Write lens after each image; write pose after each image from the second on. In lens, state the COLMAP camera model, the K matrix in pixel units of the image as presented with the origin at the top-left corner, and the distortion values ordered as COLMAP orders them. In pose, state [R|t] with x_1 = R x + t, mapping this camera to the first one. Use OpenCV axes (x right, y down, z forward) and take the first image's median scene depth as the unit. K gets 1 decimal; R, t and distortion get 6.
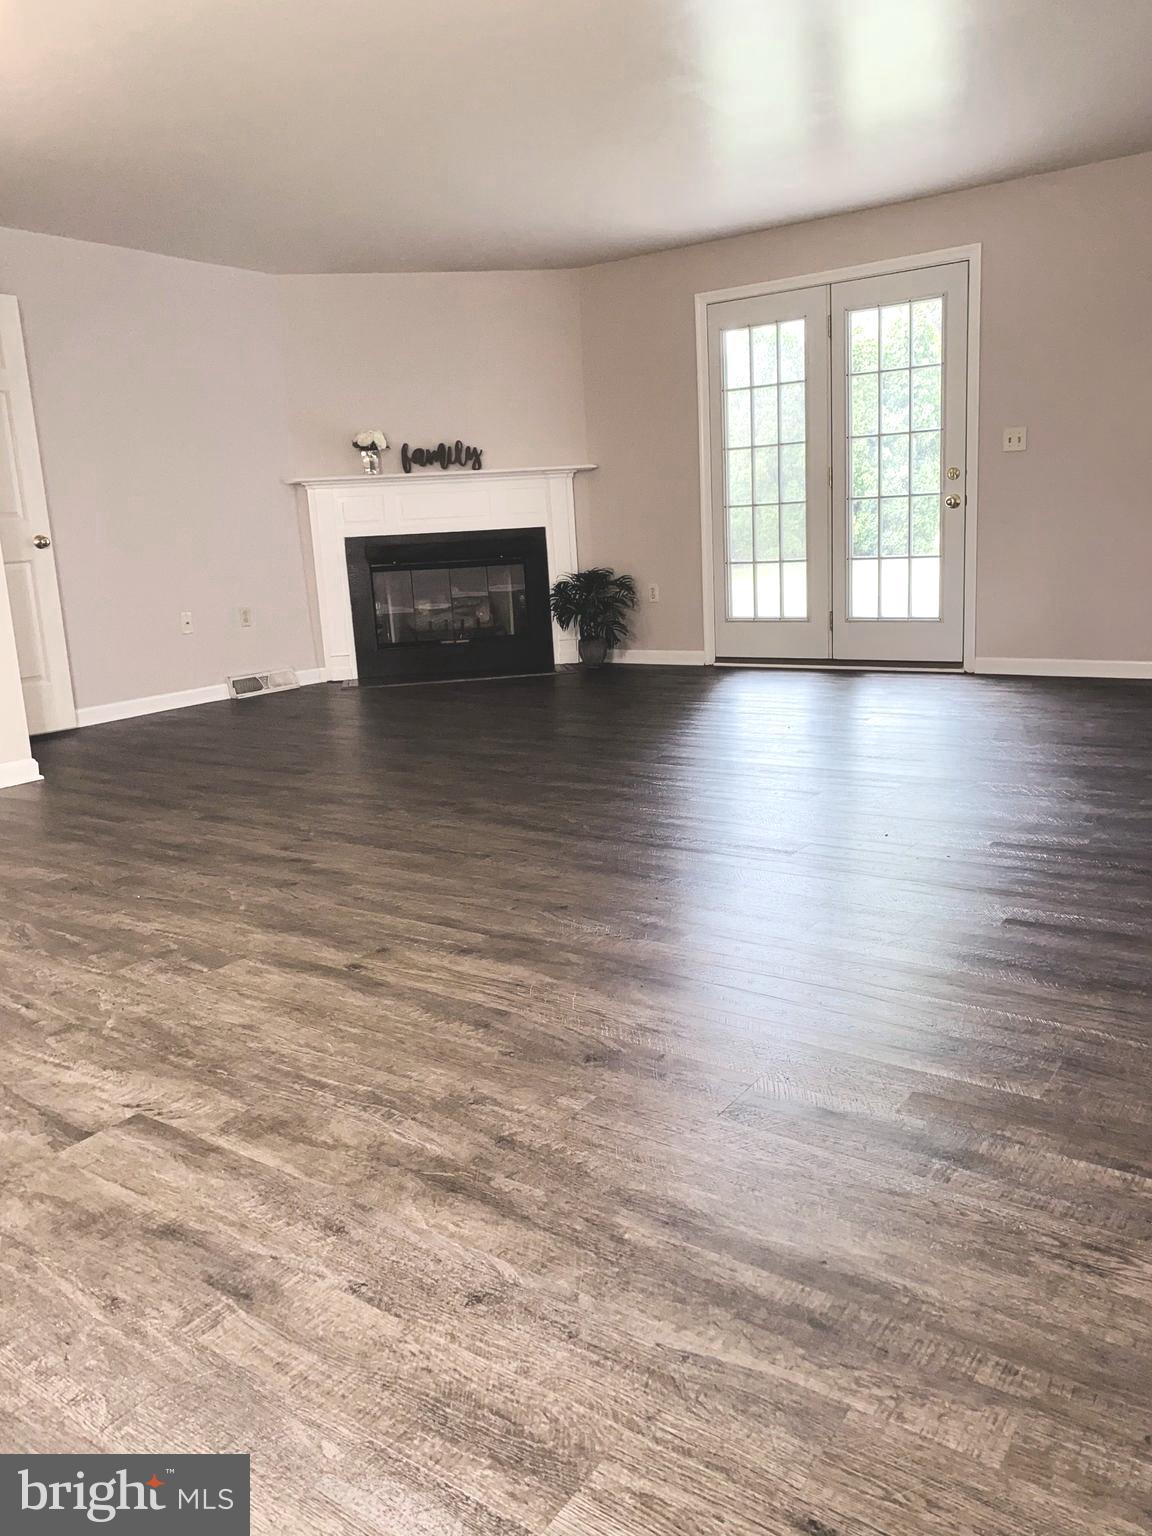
lens RADIAL K [[1168.0, 0, 577.1], [0, 1168.0, 770.1], [0, 0, 1]] dist [0.063550, -0.076397]
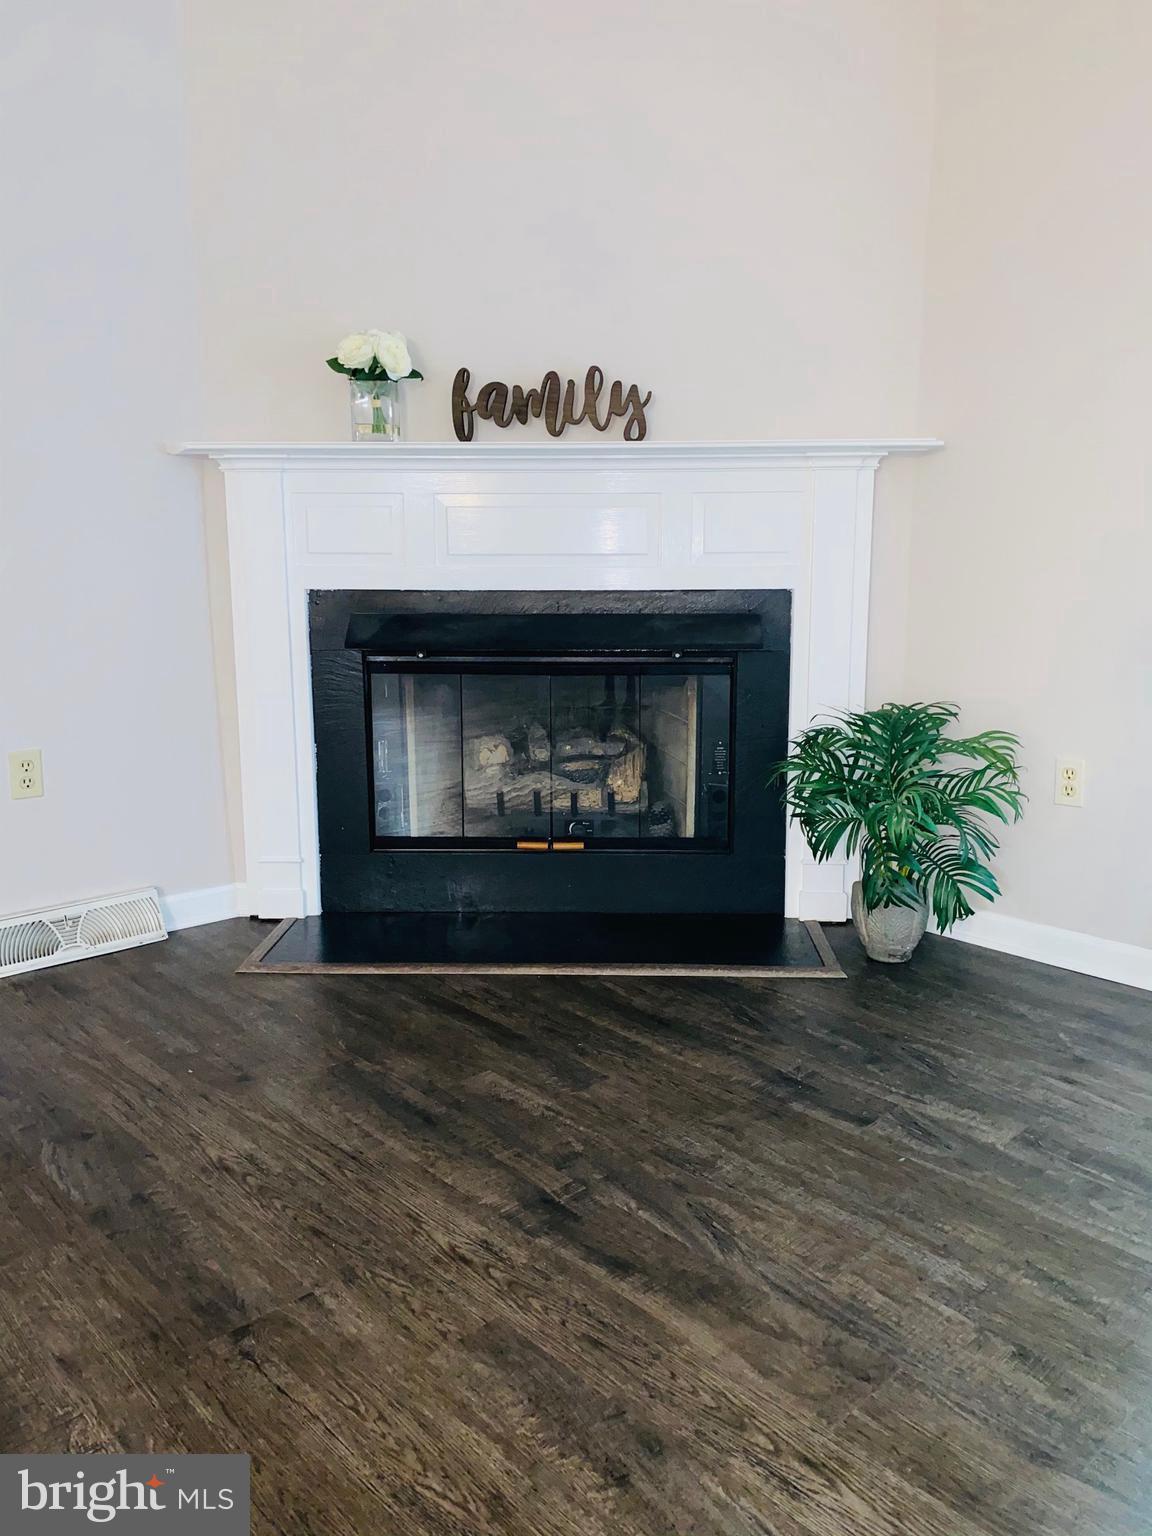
lens RADIAL K [[1168.0, 0, 573.2], [0, 1168.0, 764.3], [0, 0, 1]] dist [0.063550, -0.076397]
pose [[0.977876, 0.087987, -0.189781, -0.019656], [-0.089889, 0.995951, -0.001422, -0.143088], [0.188888, 0.018449, 0.981825, 0.604300]]
